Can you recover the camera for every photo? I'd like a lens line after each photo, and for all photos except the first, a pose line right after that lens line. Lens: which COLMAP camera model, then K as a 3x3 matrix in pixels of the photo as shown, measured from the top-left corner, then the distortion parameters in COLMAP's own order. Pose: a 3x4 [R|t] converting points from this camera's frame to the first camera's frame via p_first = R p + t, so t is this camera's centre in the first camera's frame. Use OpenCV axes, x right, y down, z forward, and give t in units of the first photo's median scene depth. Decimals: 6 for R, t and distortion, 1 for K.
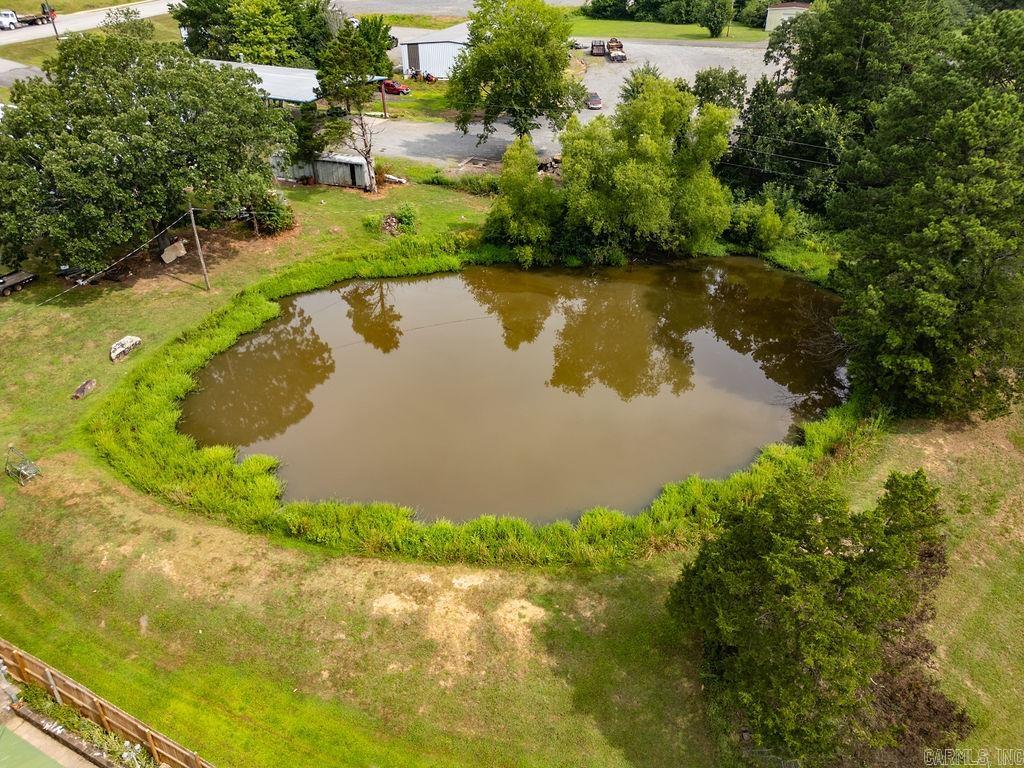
lens RADIAL K [[718.8, 0, 512.0], [0, 718.8, 384.0], [0, 0, 1]] dist [0.067134, -0.060151]
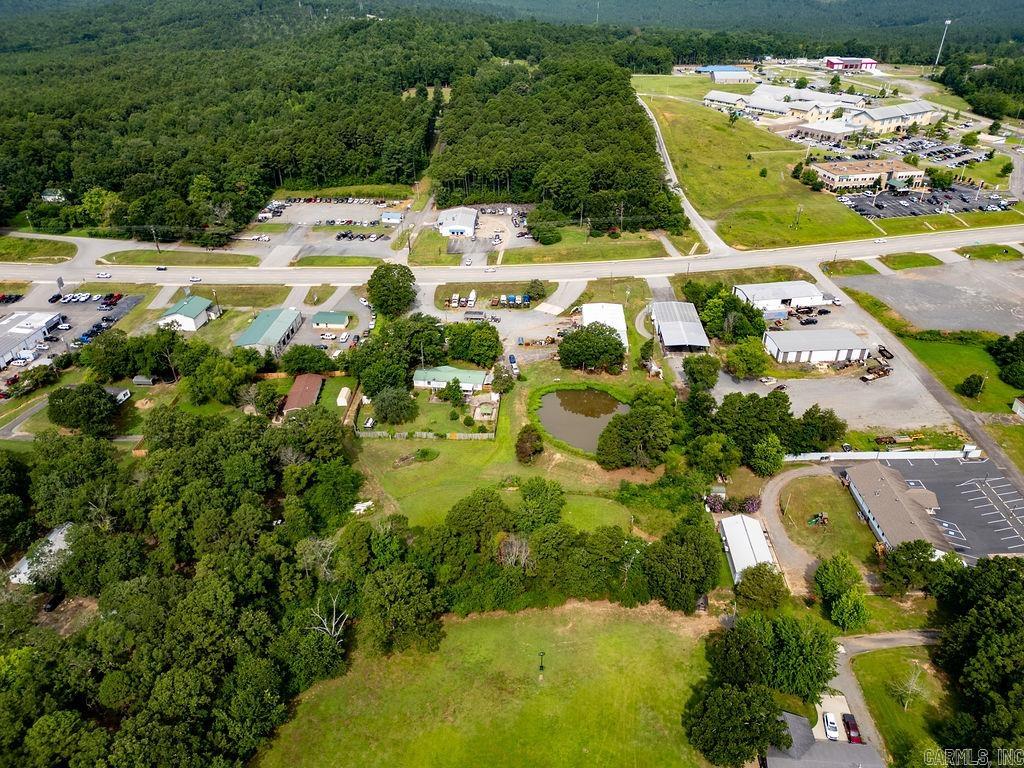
lens RADIAL K [[718.8, 0, 512.0], [0, 718.8, 384.0], [0, 0, 1]] dist [0.067134, -0.060151]
pose [[0.376518, 0.470216, -0.798205, 3.667635], [-0.500036, 0.828475, 0.252178, -1.230372], [0.779871, 0.304182, 0.547060, -2.177020]]
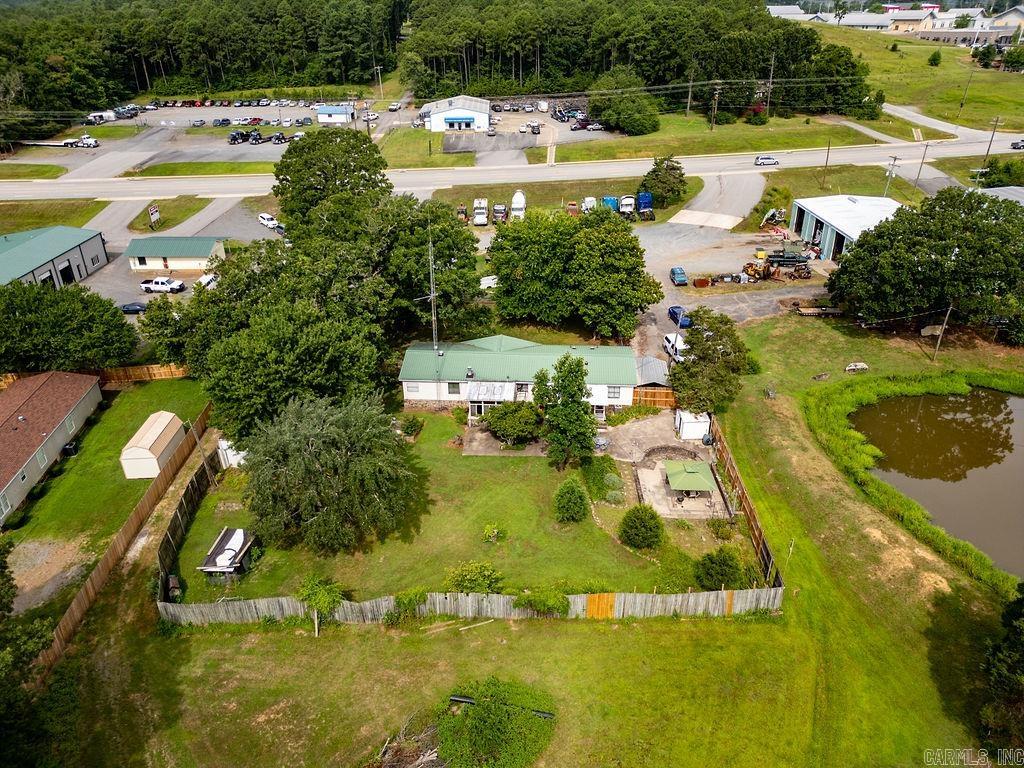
lens RADIAL K [[718.8, 0, 512.0], [0, 718.8, 384.0], [0, 0, 1]] dist [0.067134, -0.060151]
pose [[0.435287, 0.418064, -0.797338, 0.481820], [-0.484865, 0.855091, 0.183645, 0.060226], [0.758572, 0.306663, 0.574914, -0.554864]]
